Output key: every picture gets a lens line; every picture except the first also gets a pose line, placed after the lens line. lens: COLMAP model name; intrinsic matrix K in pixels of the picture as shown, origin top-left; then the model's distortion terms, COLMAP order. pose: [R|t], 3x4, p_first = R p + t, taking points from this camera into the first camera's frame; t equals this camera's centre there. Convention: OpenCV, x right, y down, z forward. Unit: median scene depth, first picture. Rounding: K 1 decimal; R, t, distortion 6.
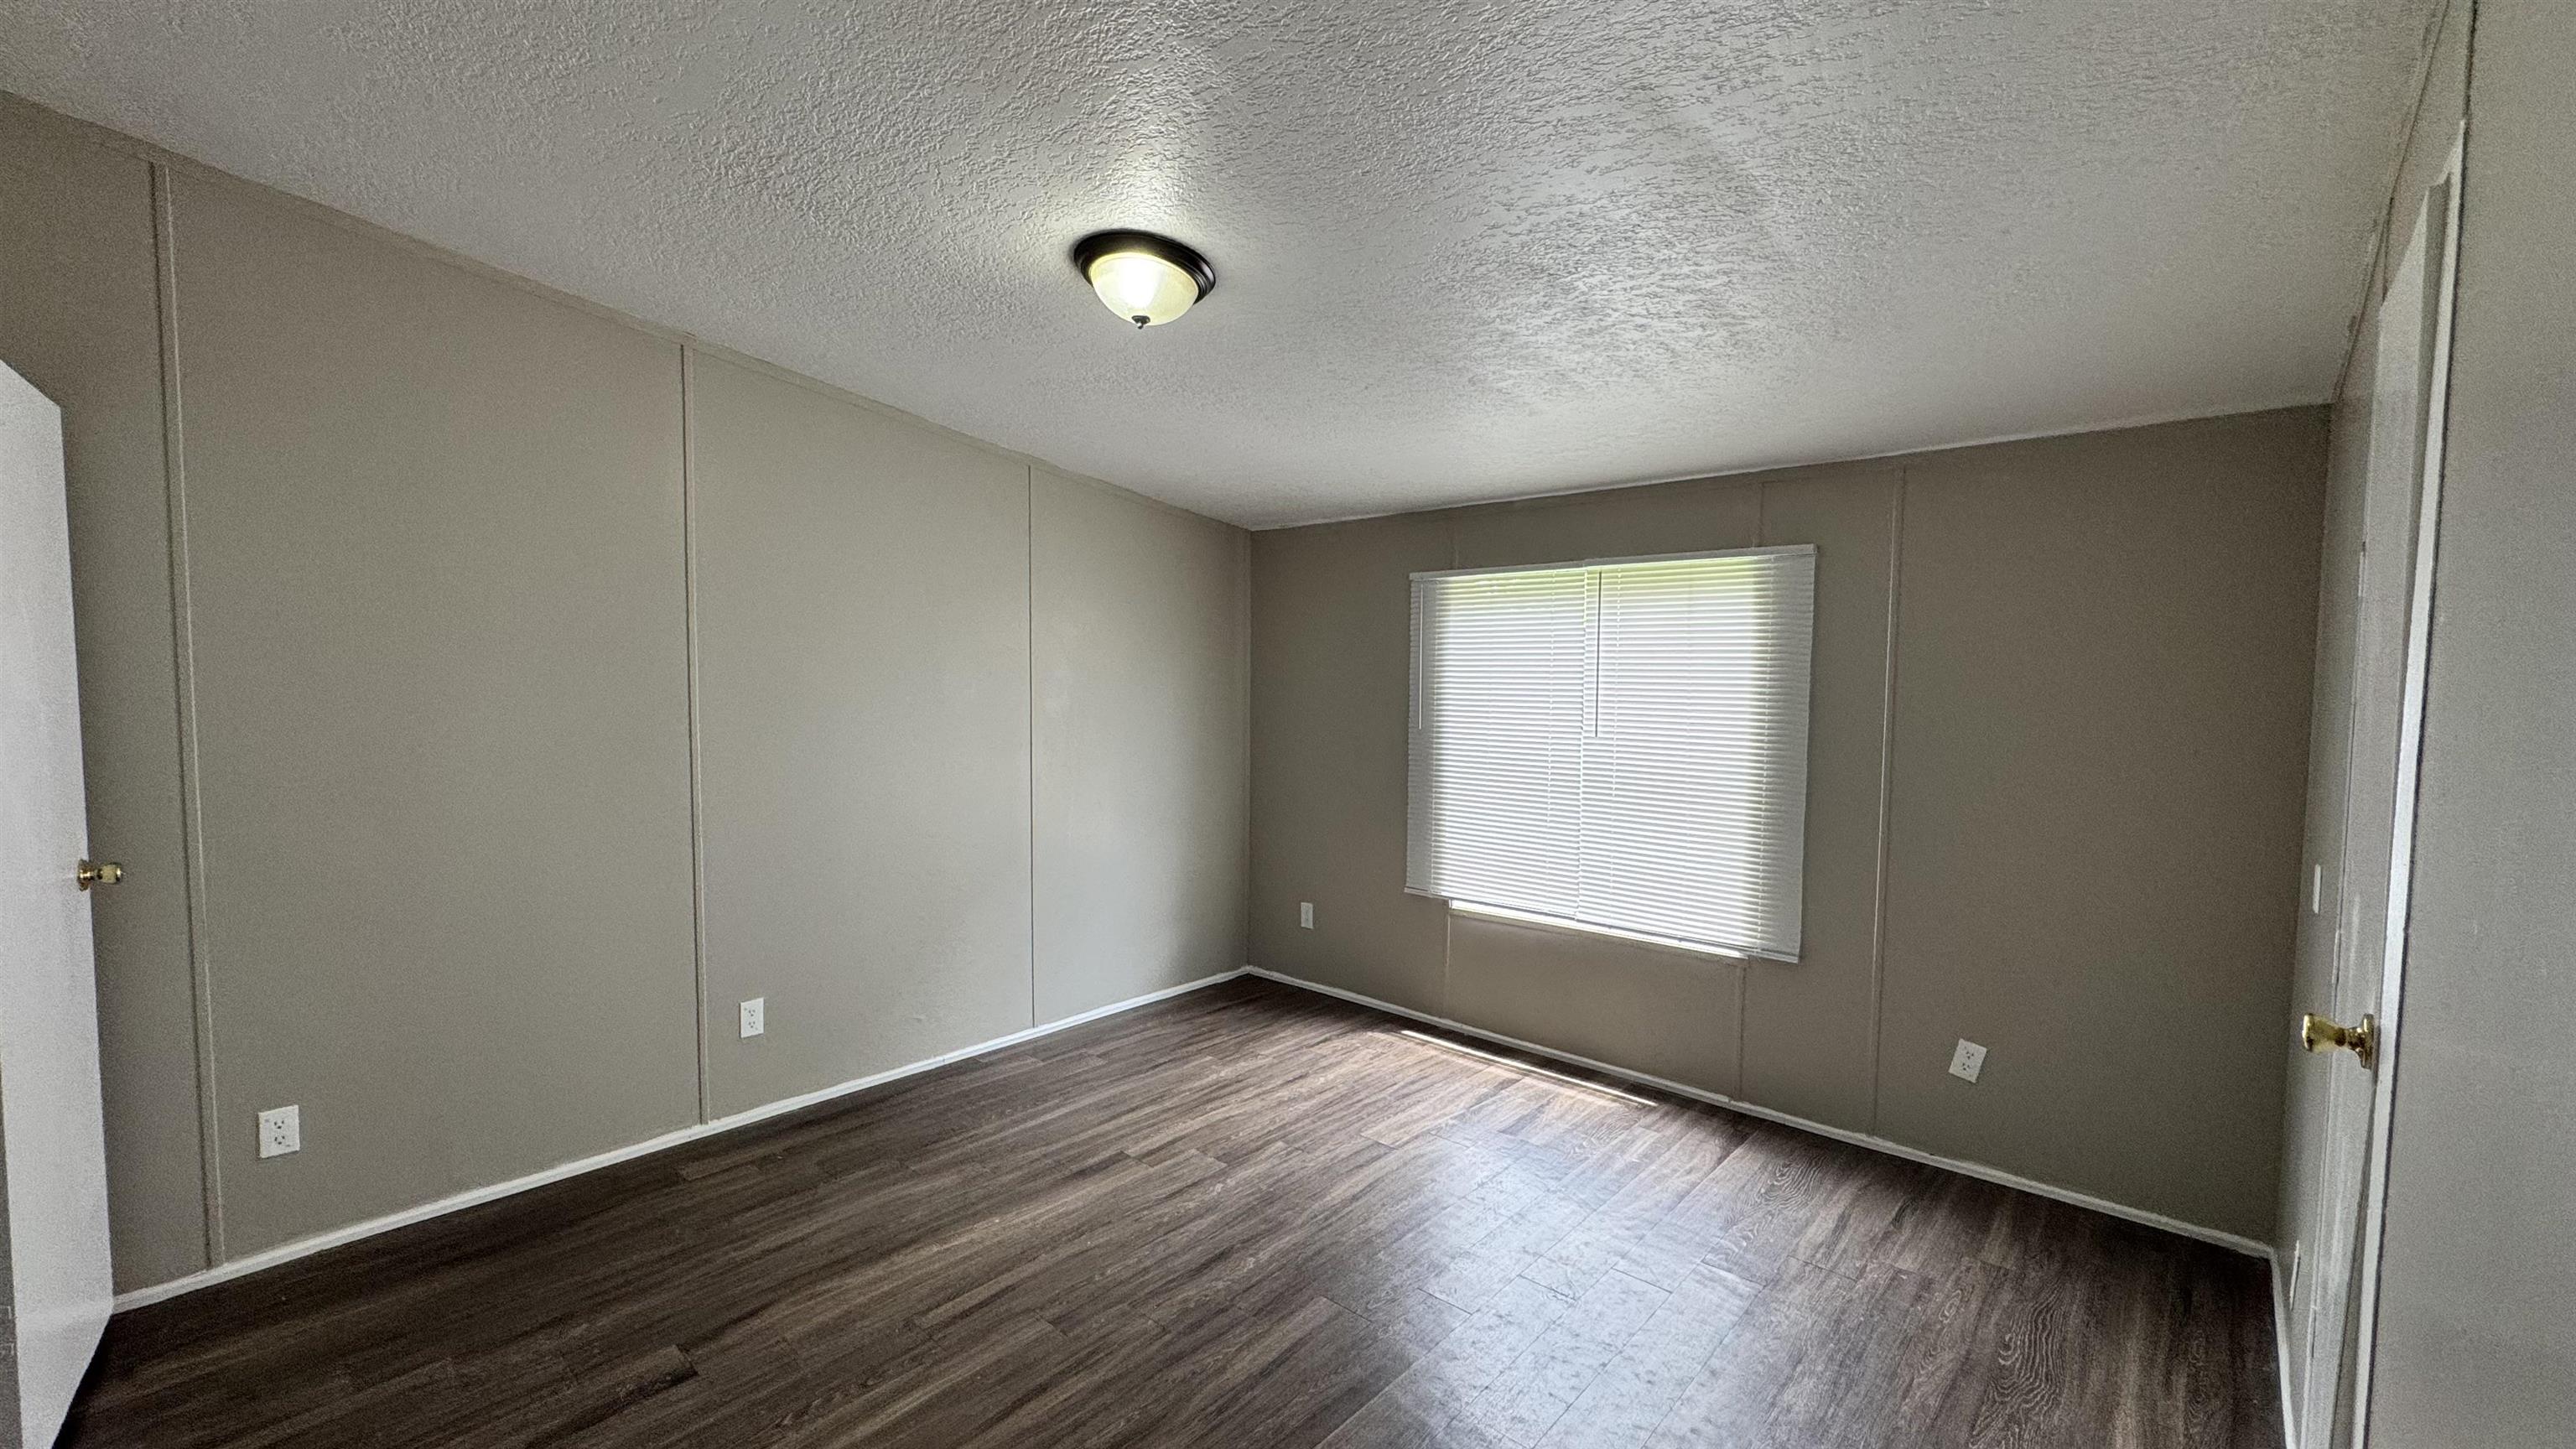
lens RADIAL K [[1029.5, 0, 1286.8], [0, 1029.5, 732.9], [0, 0, 1]] dist [-0.002717, -0.000113]
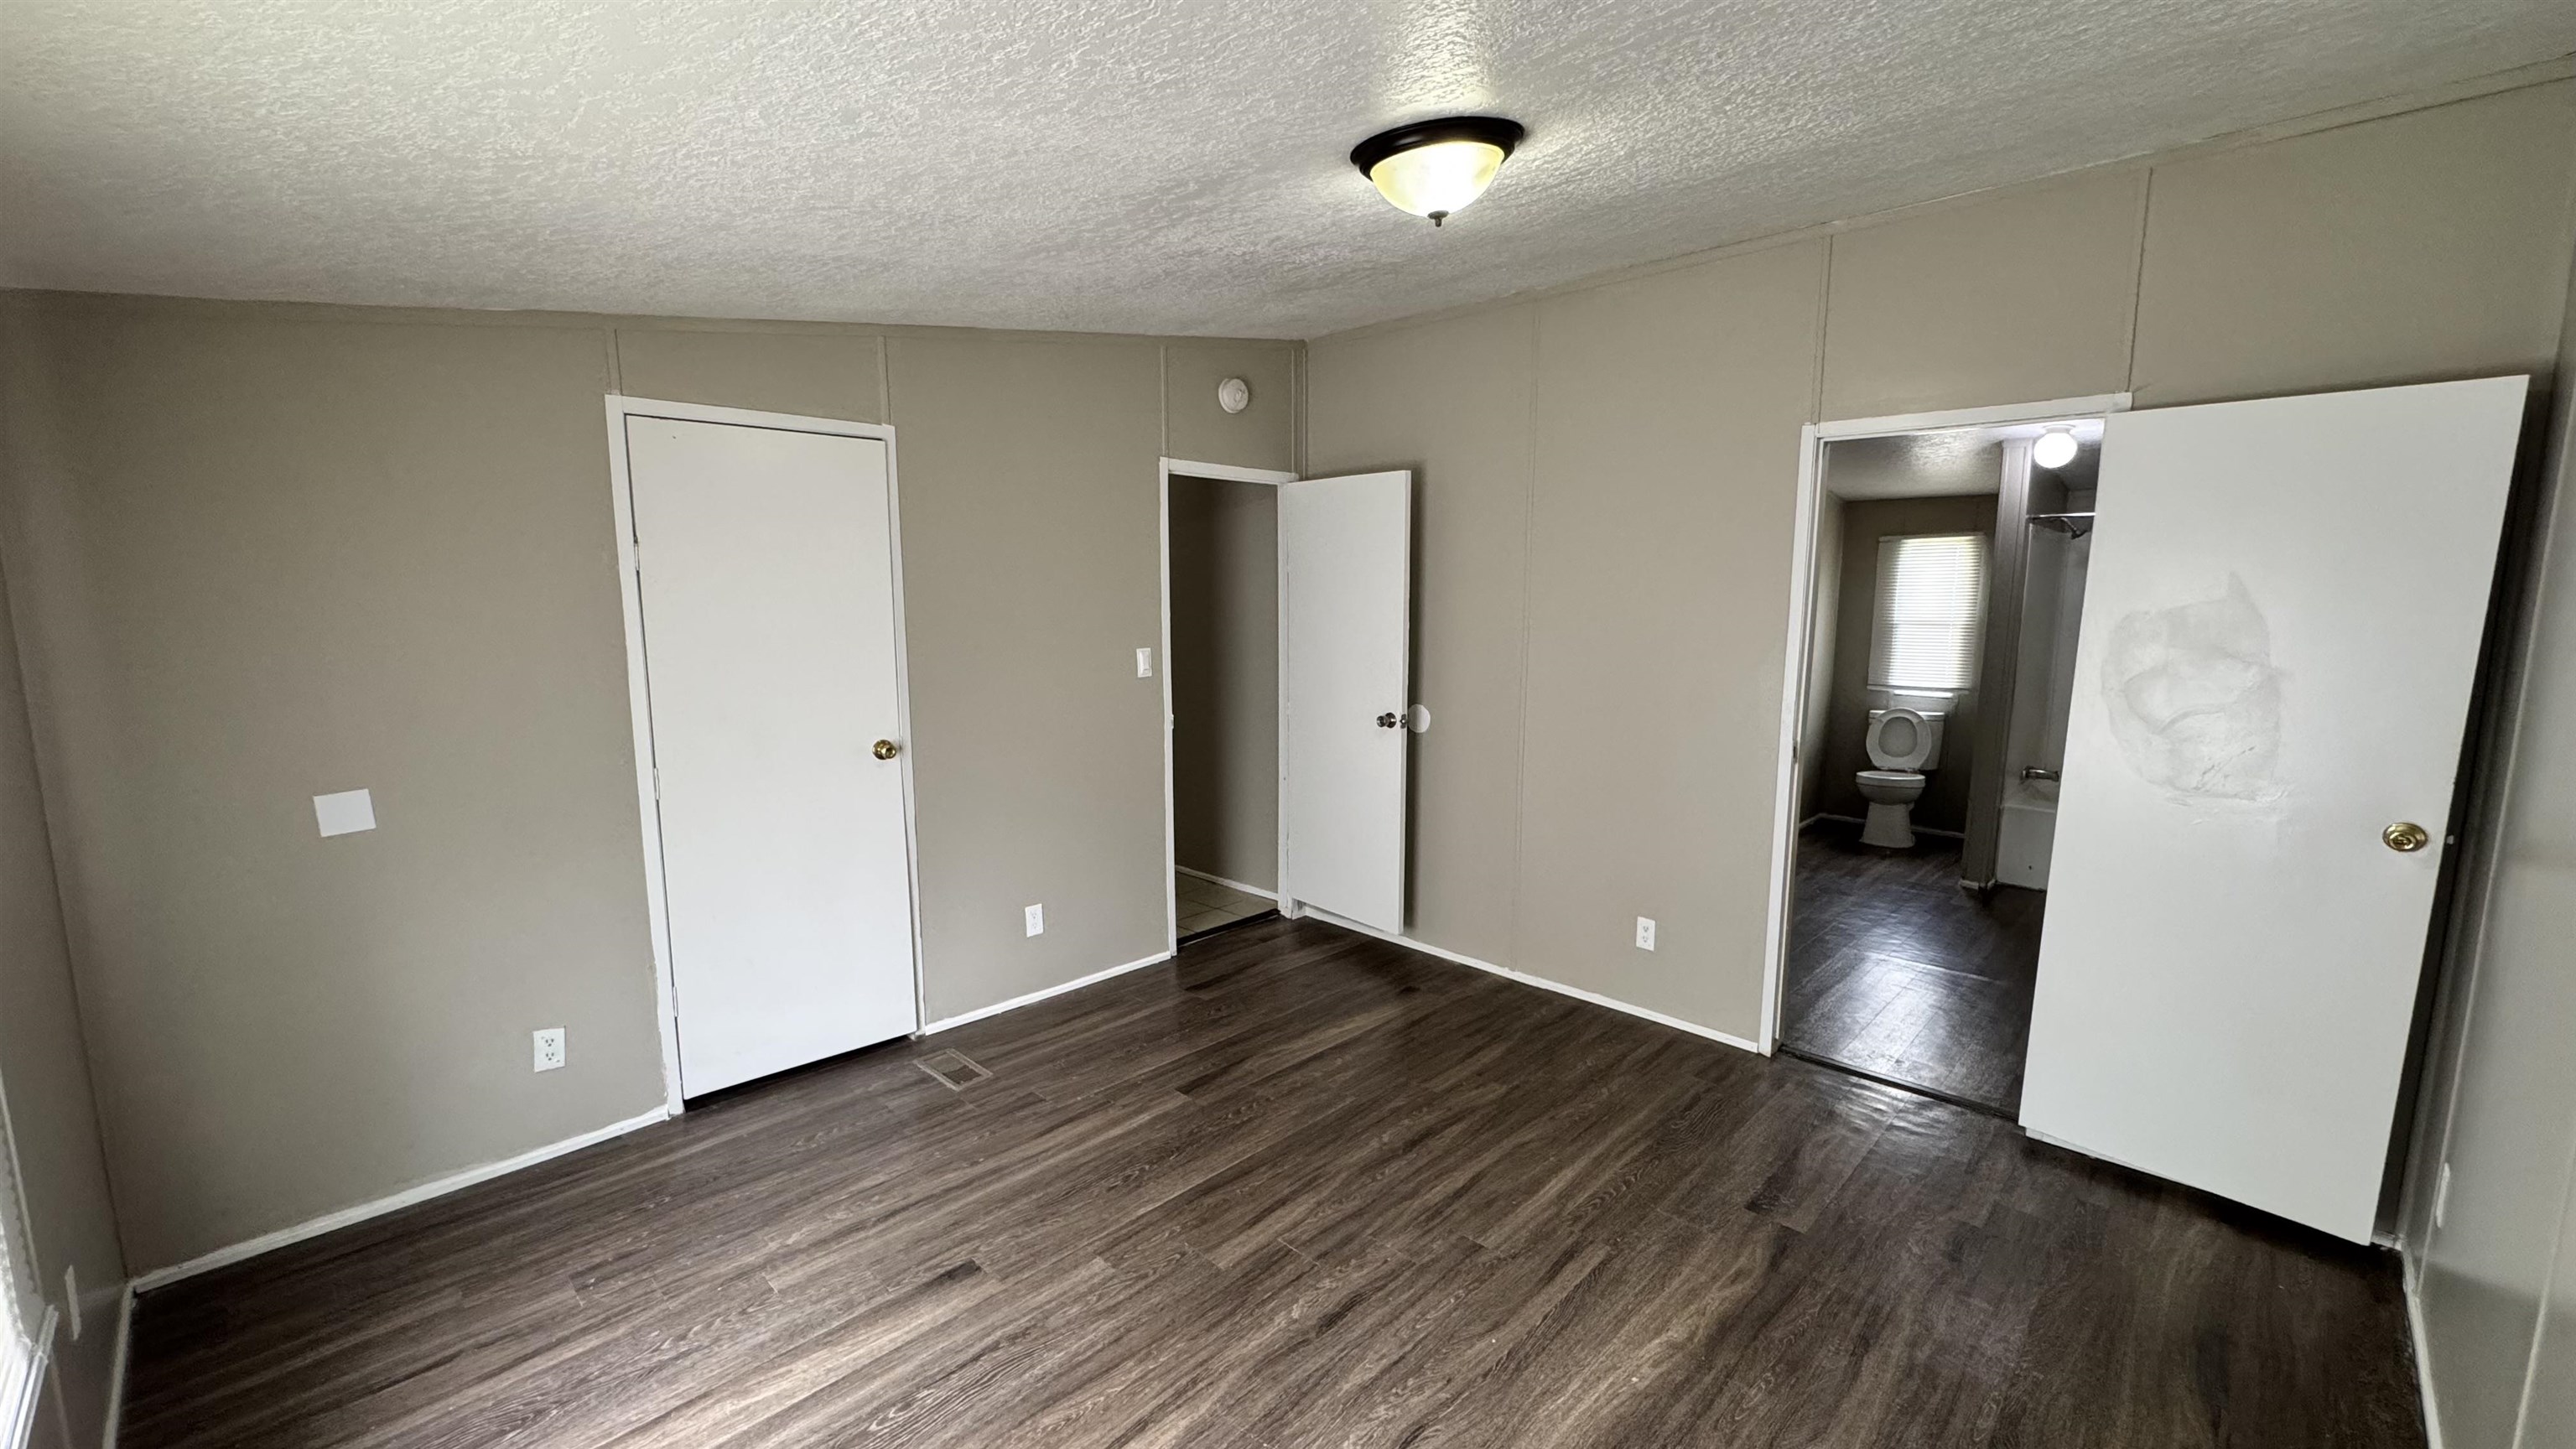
lens RADIAL K [[1029.5, 0, 1286.8], [0, 1029.5, 732.9], [0, 0, 1]] dist [-0.002717, -0.000113]
pose [[-0.999453, -0.015907, 0.029006, -0.048709], [-0.009853, 0.980150, 0.198014, -0.153483], [-0.031580, 0.197620, -0.979770, 1.898284]]
